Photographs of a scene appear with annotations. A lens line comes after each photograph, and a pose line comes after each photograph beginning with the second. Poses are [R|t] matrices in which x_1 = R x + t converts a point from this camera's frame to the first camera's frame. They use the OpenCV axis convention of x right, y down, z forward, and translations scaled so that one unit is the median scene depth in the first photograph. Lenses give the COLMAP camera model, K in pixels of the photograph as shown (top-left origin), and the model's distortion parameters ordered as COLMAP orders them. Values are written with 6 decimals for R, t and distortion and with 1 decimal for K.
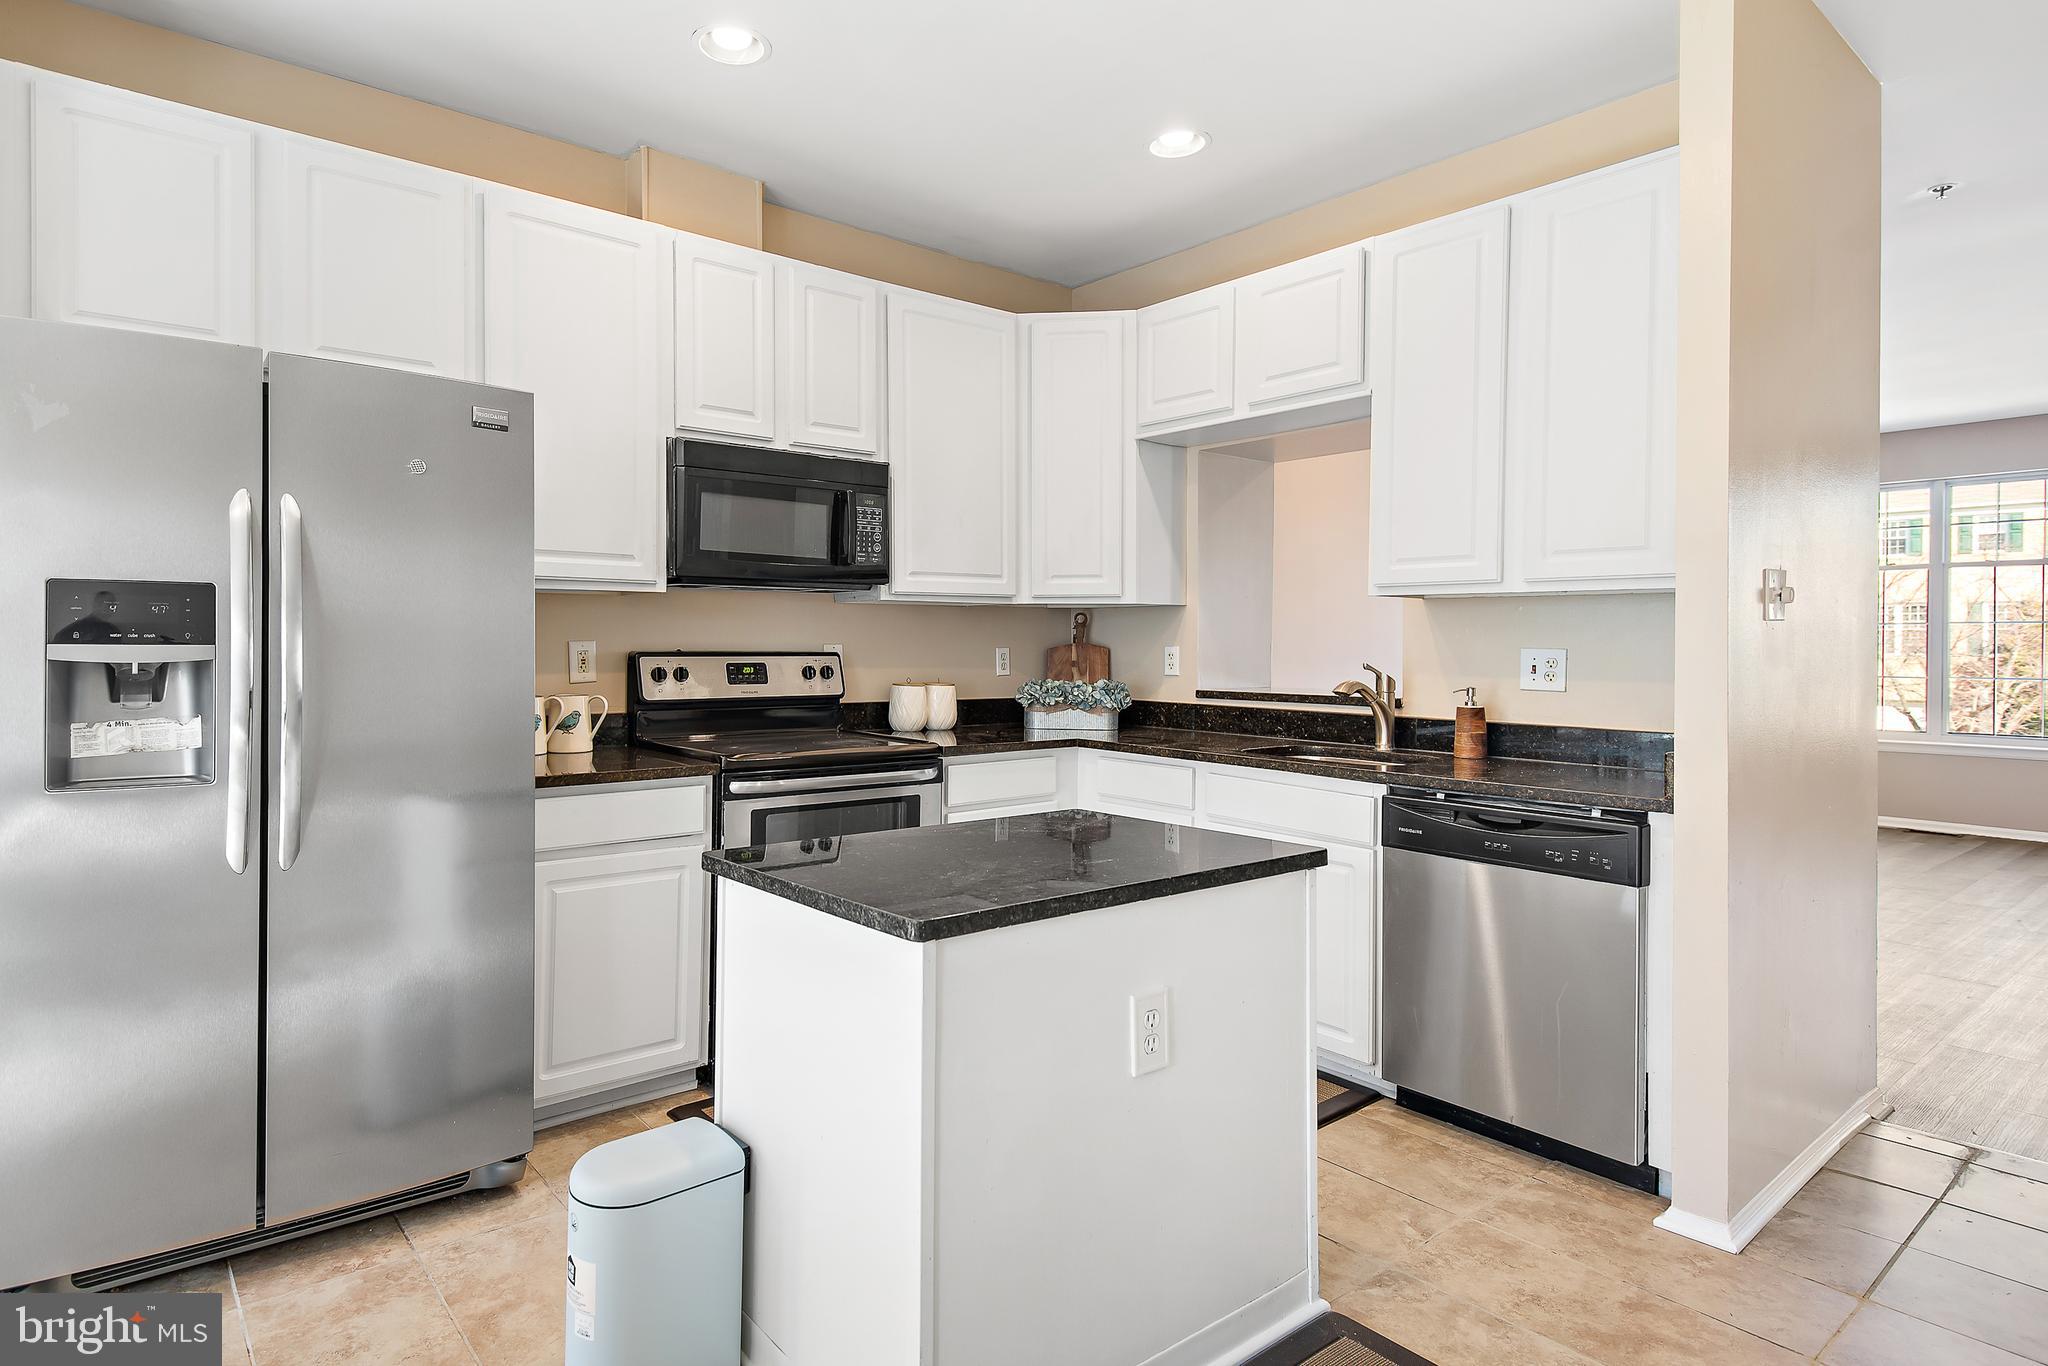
lens RADIAL K [[1118.1, 0, 945.7], [0, 1118.1, 641.9], [0, 0, 1]] dist [0.025954, -0.020218]
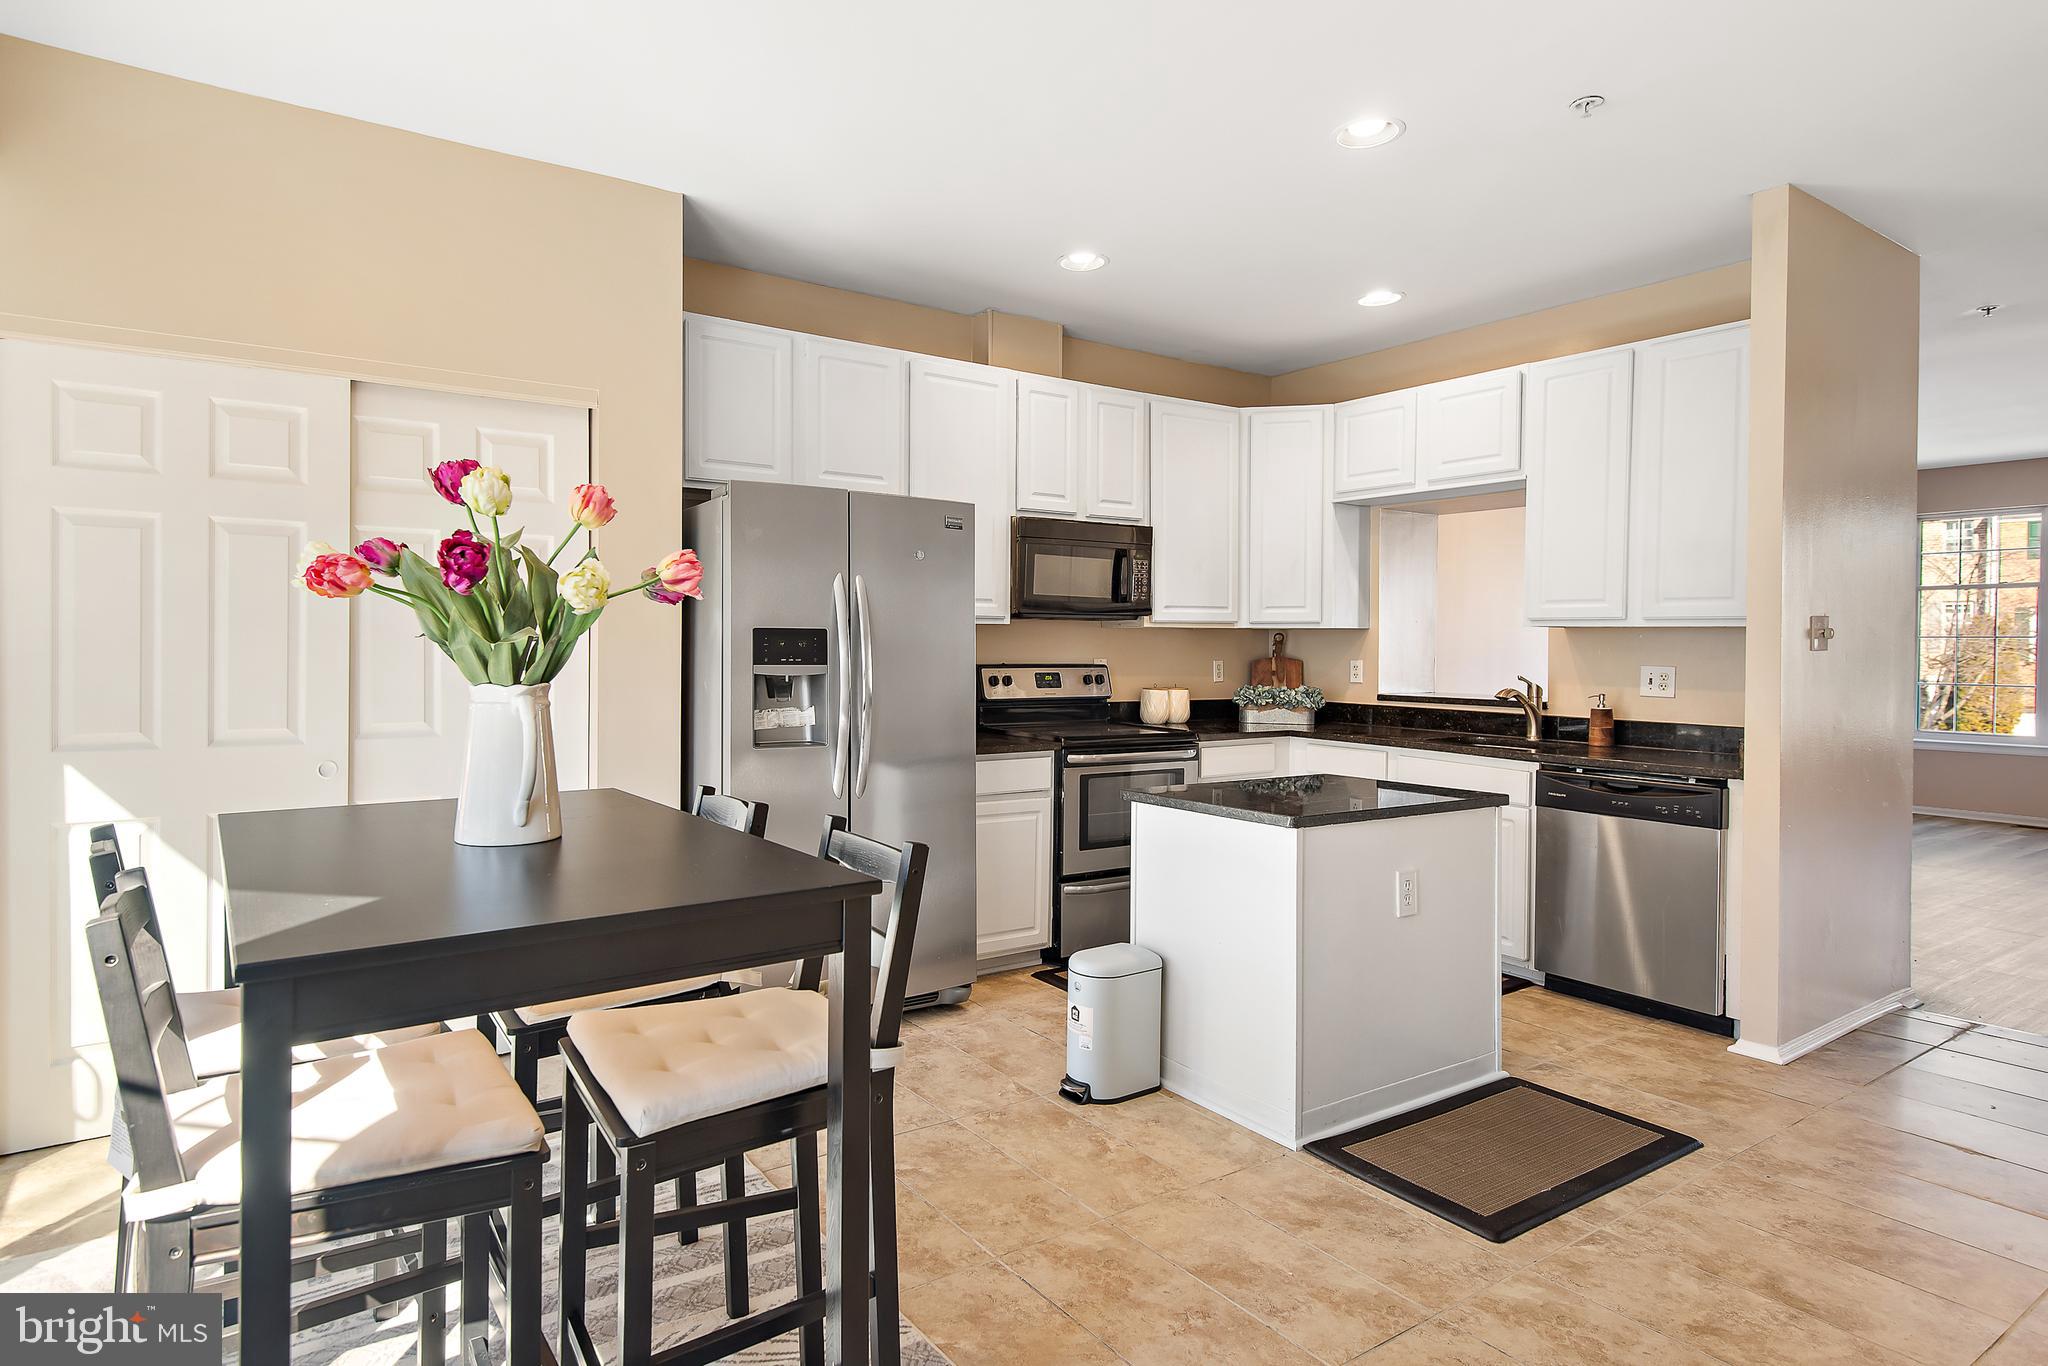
lens RADIAL K [[1116.9, 0, 933.9], [0, 1116.9, 650.2], [0, 0, 1]] dist [0.027033, -0.022132]
pose [[0.995387, 0.003050, -0.095895, -0.198461], [-0.002347, 0.999970, 0.007444, -0.020127], [0.095915, -0.007185, 0.995364, -0.414151]]
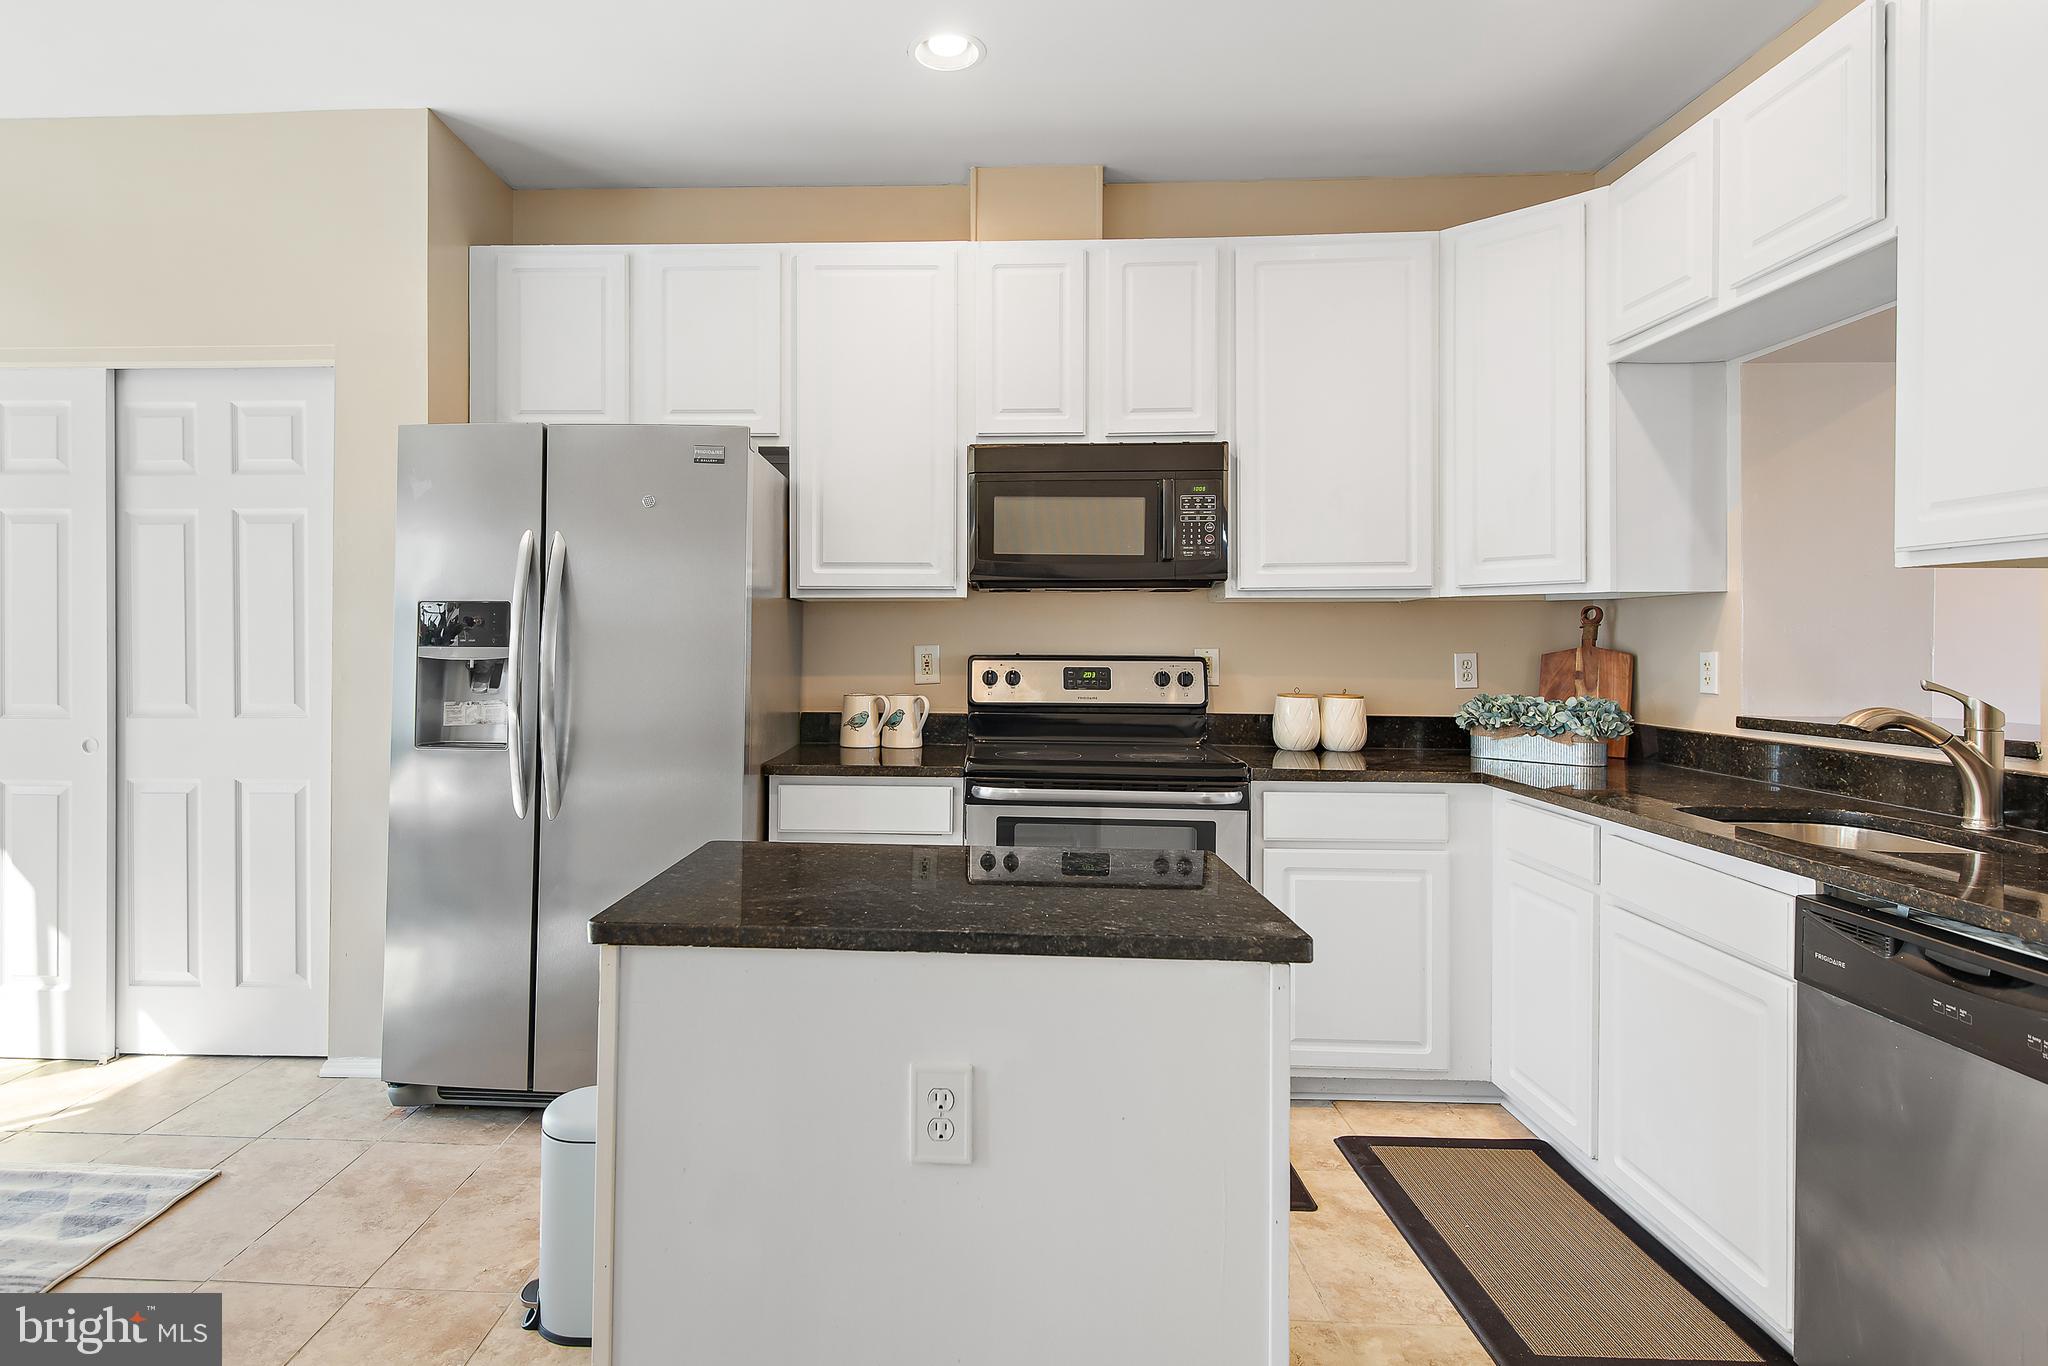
lens RADIAL K [[1113.7, 0, 911.4], [0, 1113.7, 642.7], [0, 0, 1]] dist [0.031034, -0.016747]
pose [[0.748082, -0.003441, -0.663597, 0.370871], [-0.000132, 0.999986, -0.005334, 0.002757], [0.663606, 0.004078, 0.748071, 0.192249]]
